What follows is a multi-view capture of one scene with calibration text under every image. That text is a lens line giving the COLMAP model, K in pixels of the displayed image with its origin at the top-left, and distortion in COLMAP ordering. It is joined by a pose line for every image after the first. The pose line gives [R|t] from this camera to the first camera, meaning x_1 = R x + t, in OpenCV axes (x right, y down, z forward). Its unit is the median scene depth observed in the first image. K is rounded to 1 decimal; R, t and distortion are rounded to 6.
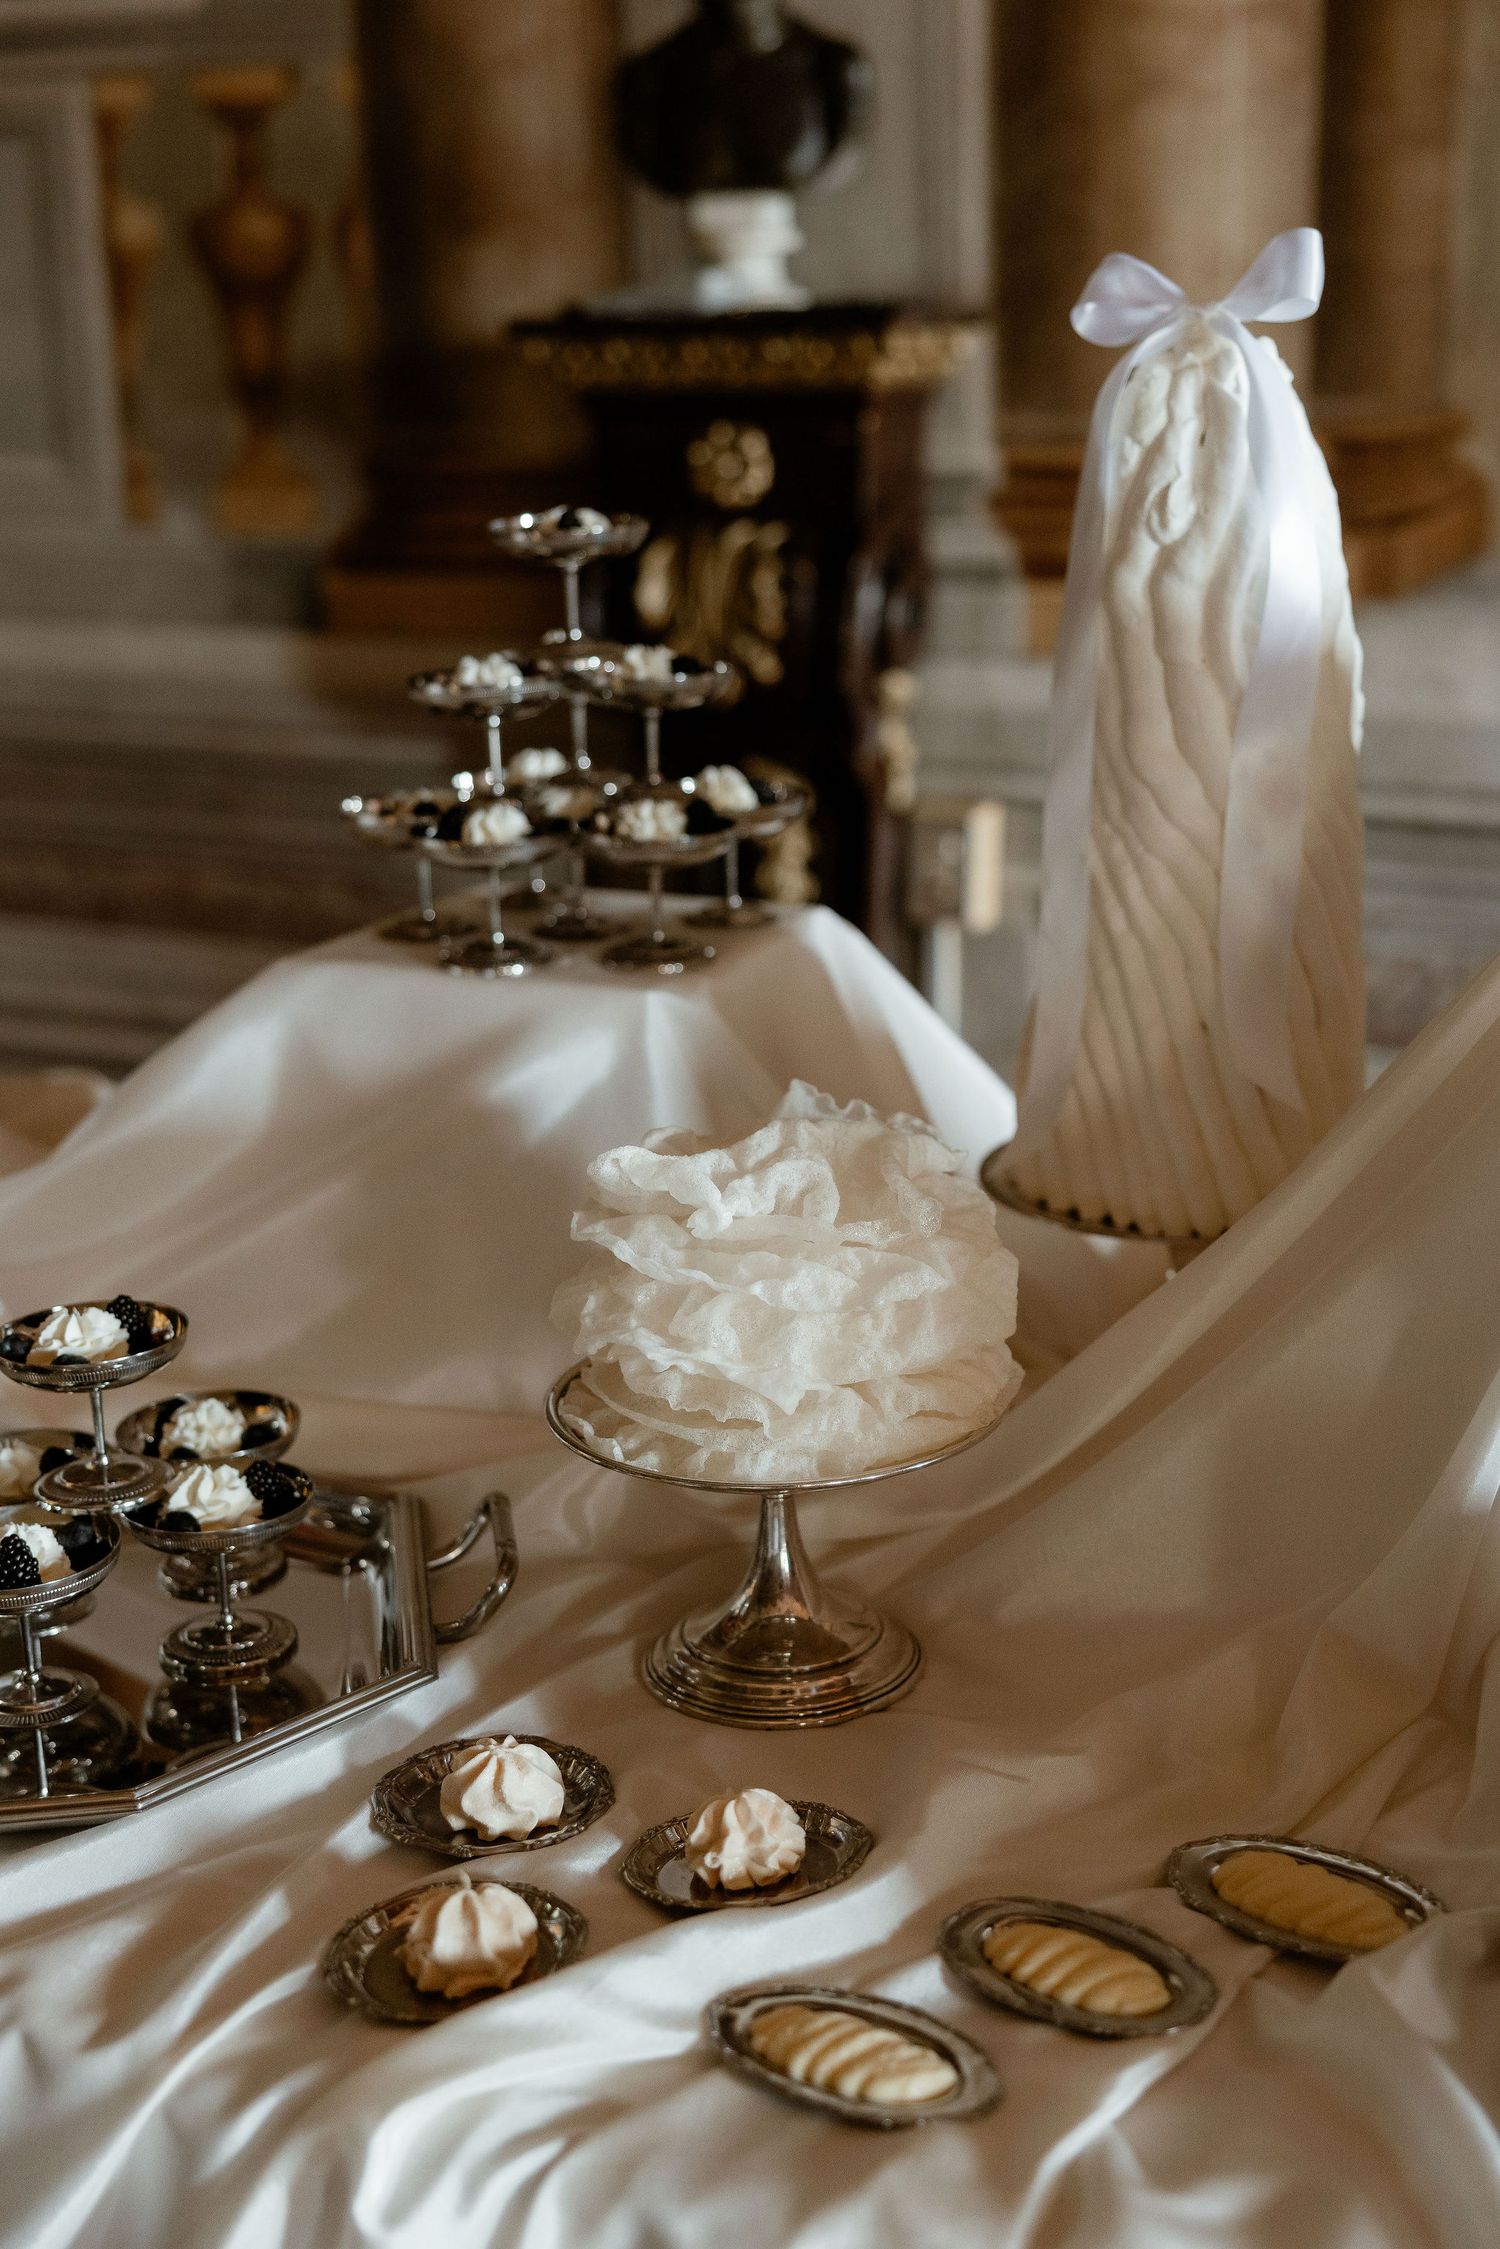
lens RADIAL K [[2941.5, 0, 750.0], [0, 2941.5, 1124.5], [0, 0, 1]] dist [0.144087, -0.491810]
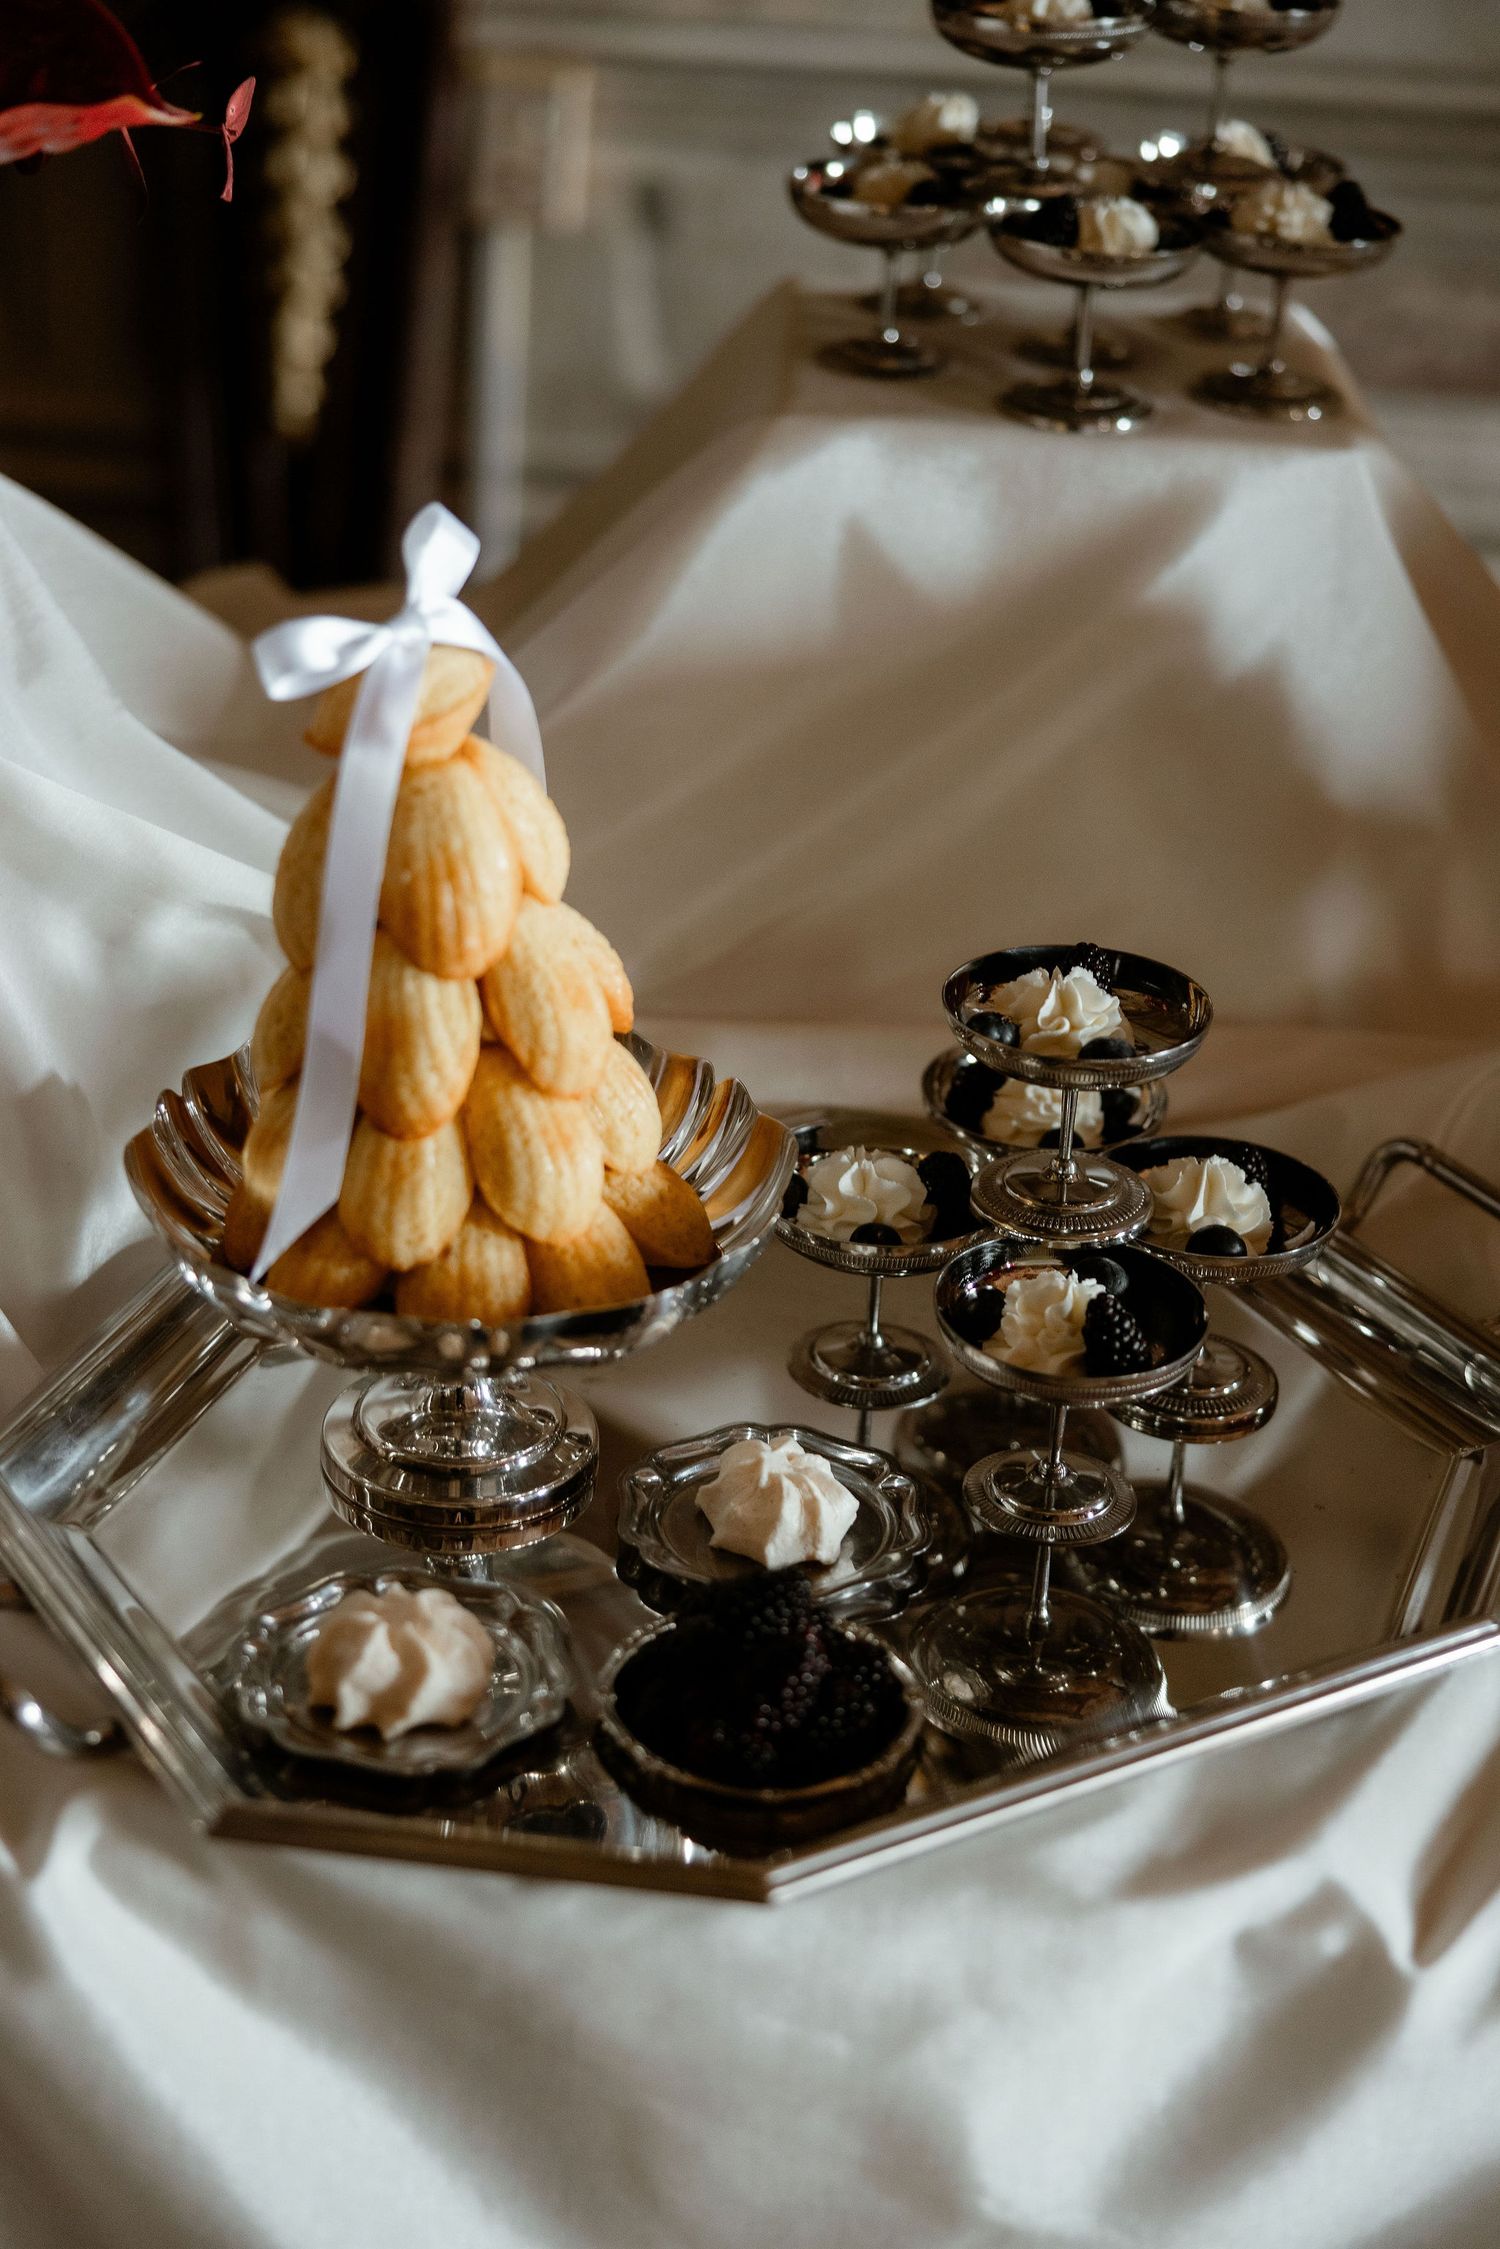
lens RADIAL K [[3807.1, 0, 750.0], [0, 3807.1, 1124.5], [0, 0, 1]] dist [-0.030279, -0.119464]
pose [[0.916172, -0.113342, 0.384426, -0.295849], [0.036407, 0.978749, 0.201802, -0.041492], [-0.399129, -0.170890, 0.900829, 0.089459]]
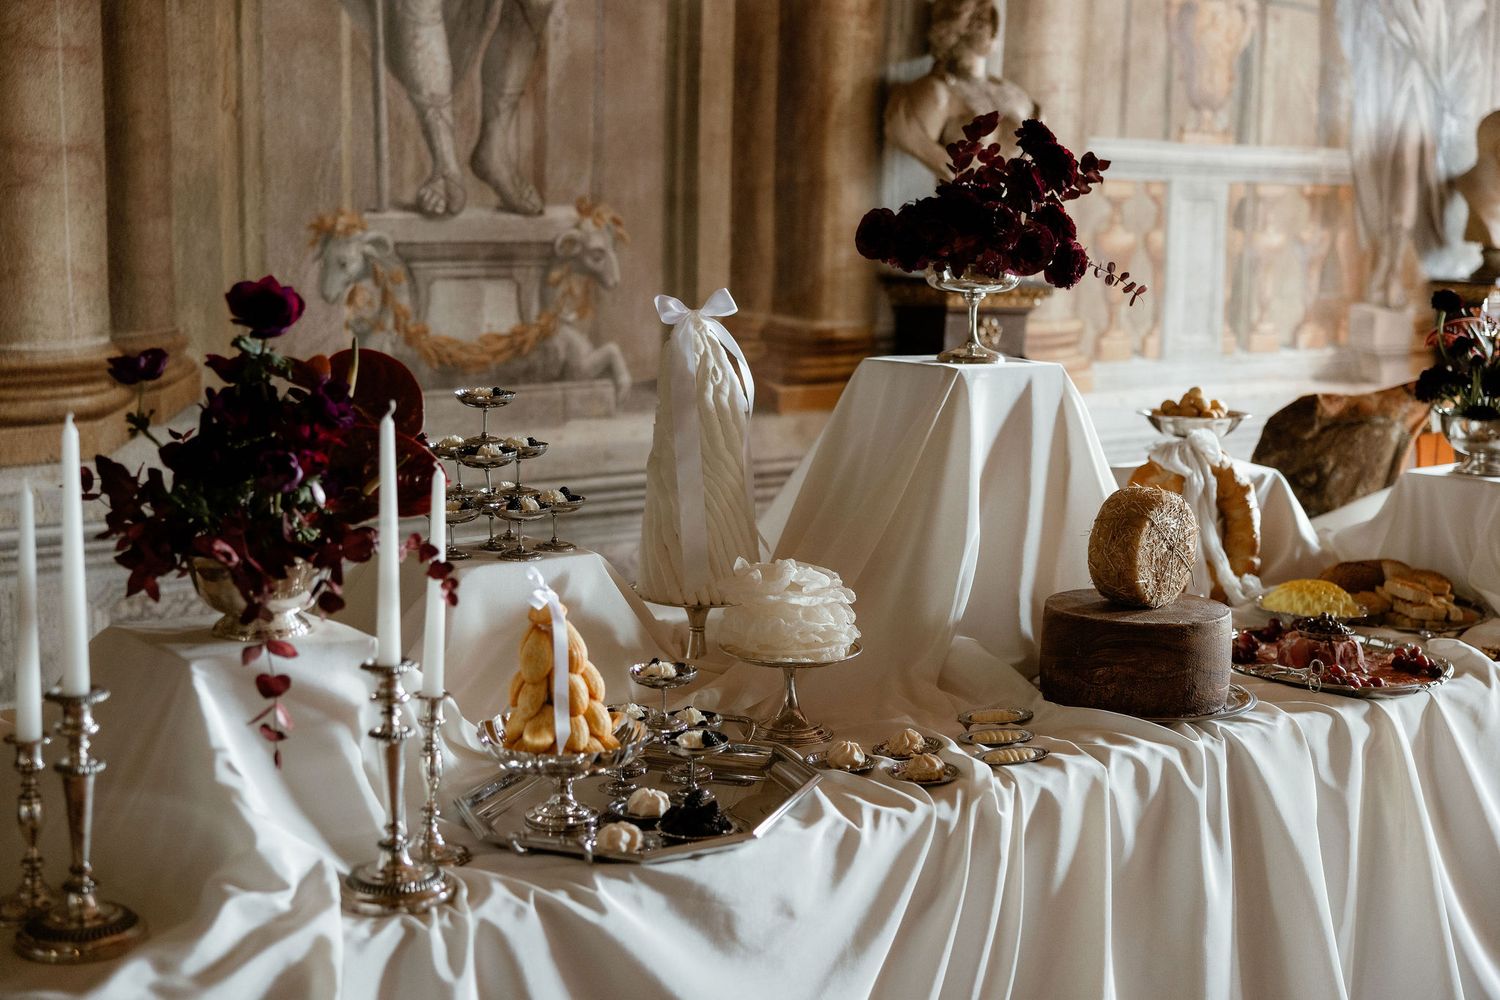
lens RADIAL K [[1971.1, 0, 750.0], [0, 1971.1, 500.0], [0, 0, 1]] dist [-0.014893, 0.070476]
pose [[0.453959, -0.104856, 0.884832, -0.842026], [0.222480, 0.974936, 0.001392, -0.034112], [-0.862800, 0.196225, 0.465909, 0.003052]]
